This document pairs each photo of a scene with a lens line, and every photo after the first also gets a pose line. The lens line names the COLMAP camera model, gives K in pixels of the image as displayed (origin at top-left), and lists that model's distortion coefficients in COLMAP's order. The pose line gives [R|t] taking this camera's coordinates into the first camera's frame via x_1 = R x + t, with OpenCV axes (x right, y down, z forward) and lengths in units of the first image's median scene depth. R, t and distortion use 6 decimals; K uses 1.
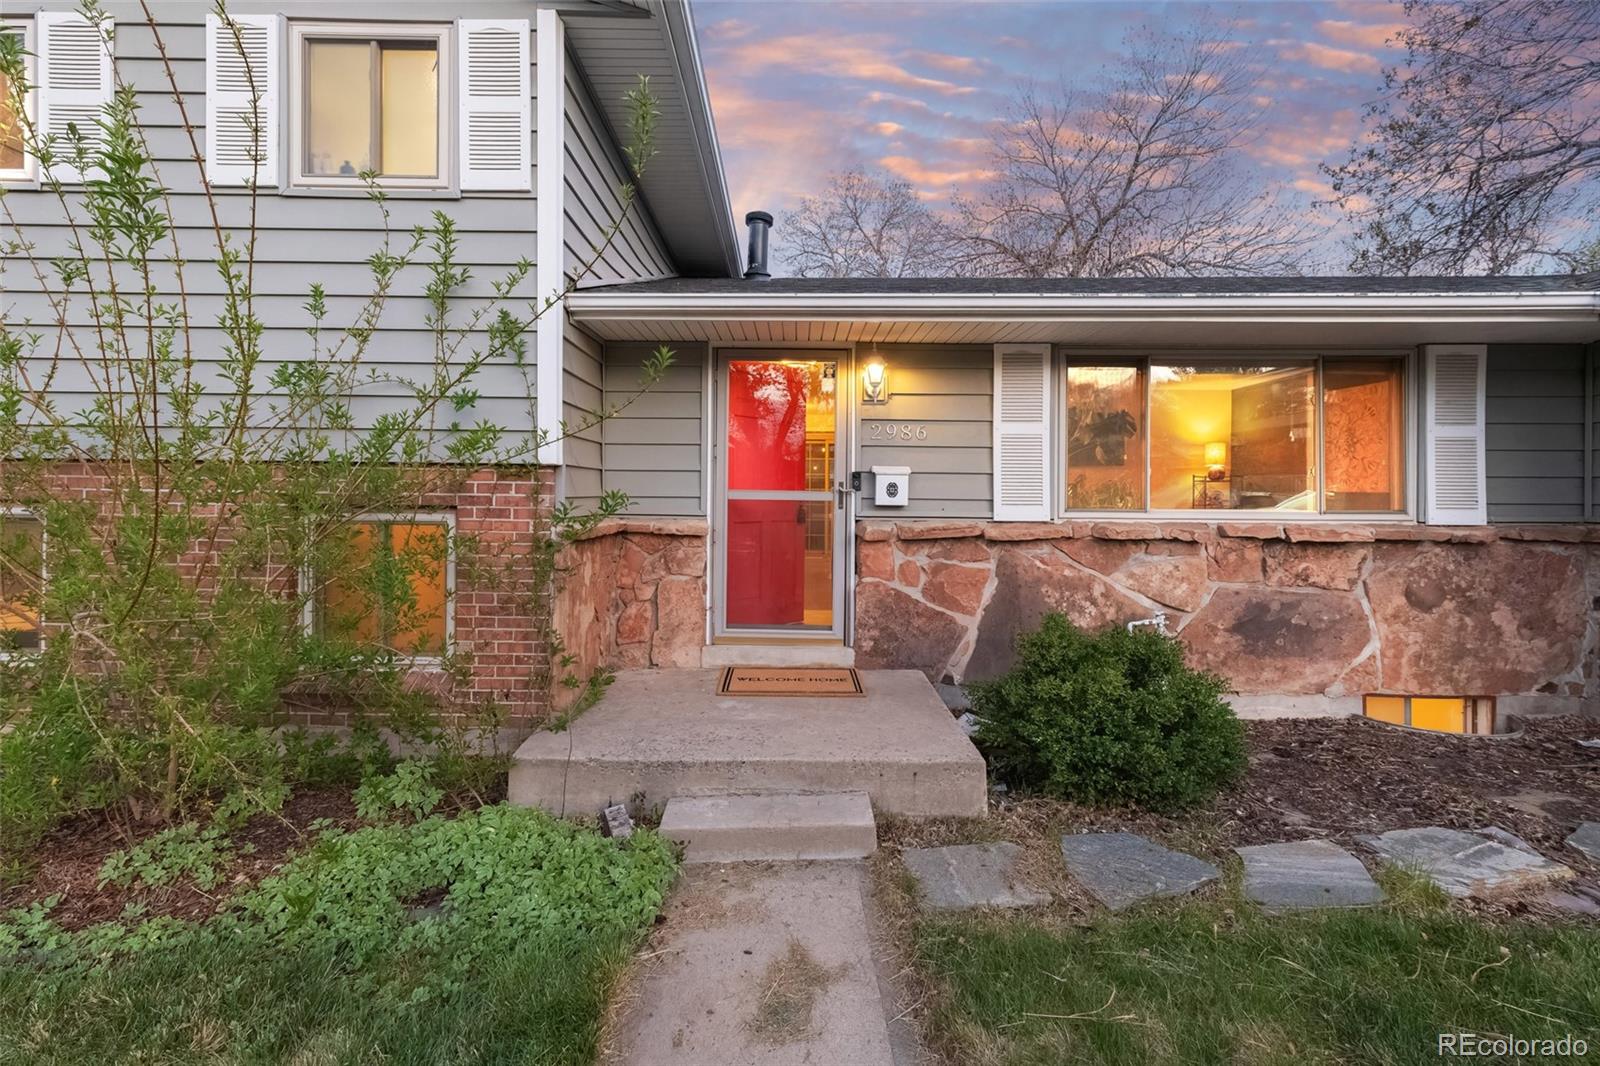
lens RADIAL K [[739.4, 0, 794.3], [0, 739.4, 478.8], [0, 0, 1]] dist [0.001945, 0.000053]
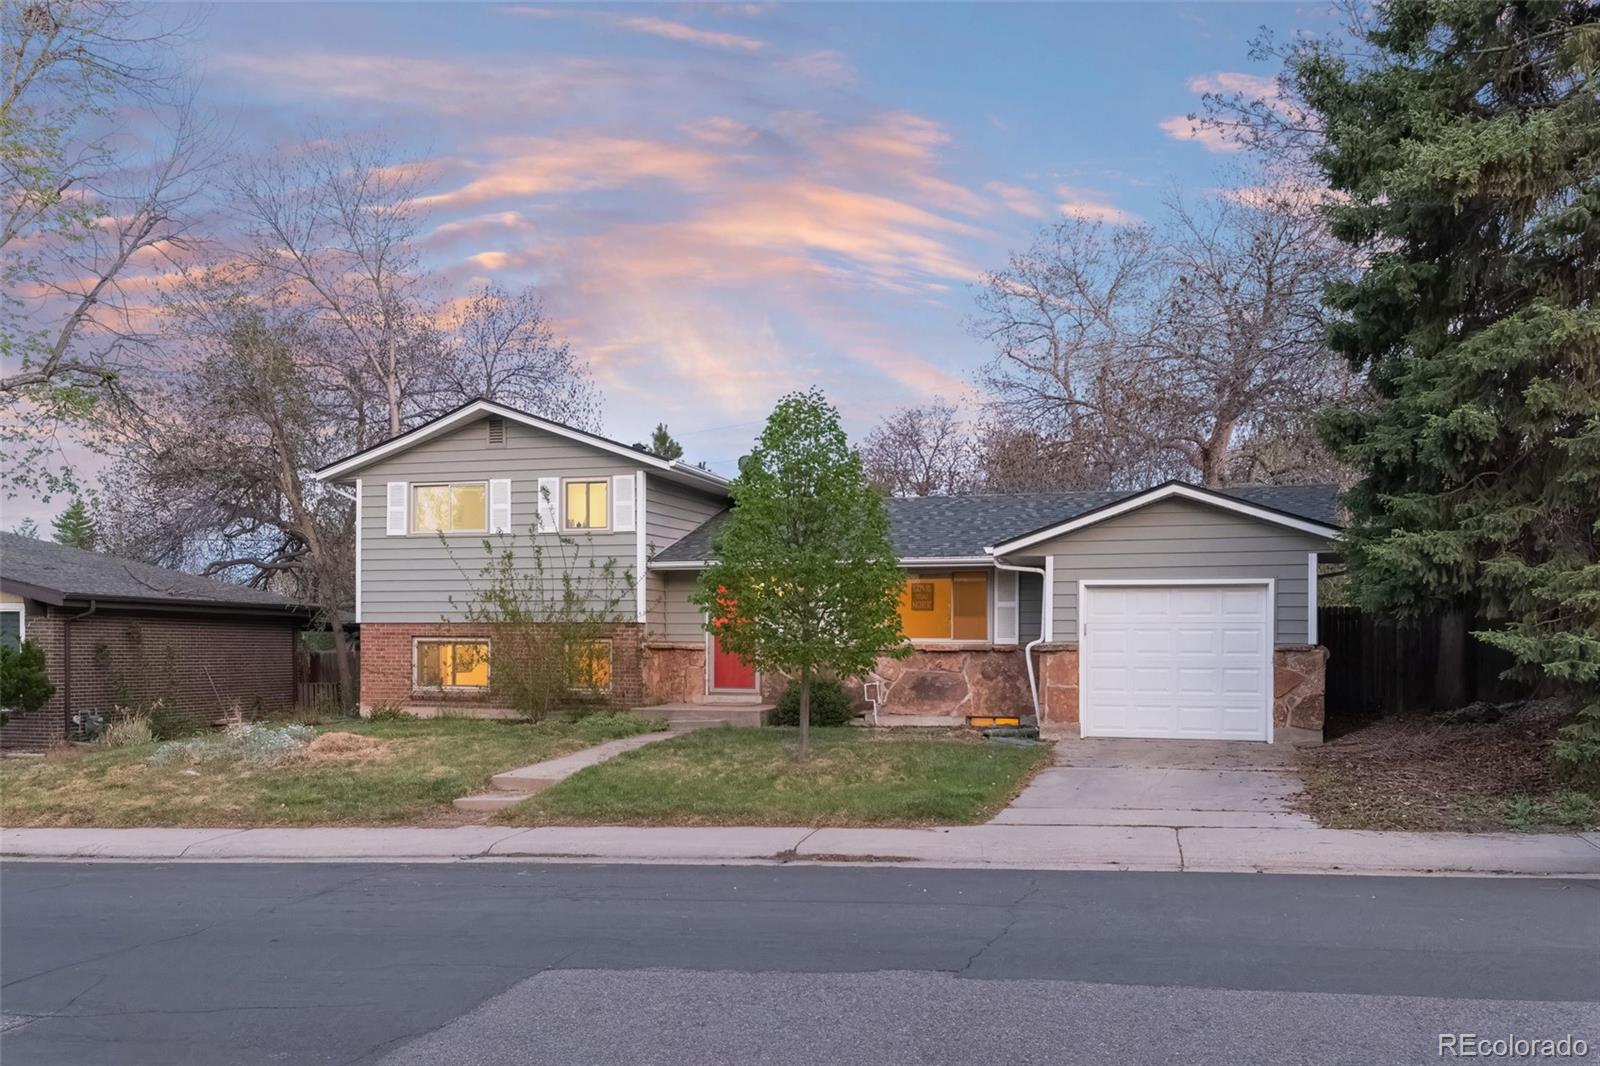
lens RADIAL K [[1443.4, 0, 800.0], [0, 1443.4, 533.0], [0, 0, 1]] dist [-0.001343, -0.000141]
pose [[0.961221, -0.025004, -0.274645, 1.546077], [0.008805, 0.998156, -0.060056, -0.020528], [0.275640, 0.055308, 0.959669, -3.620055]]
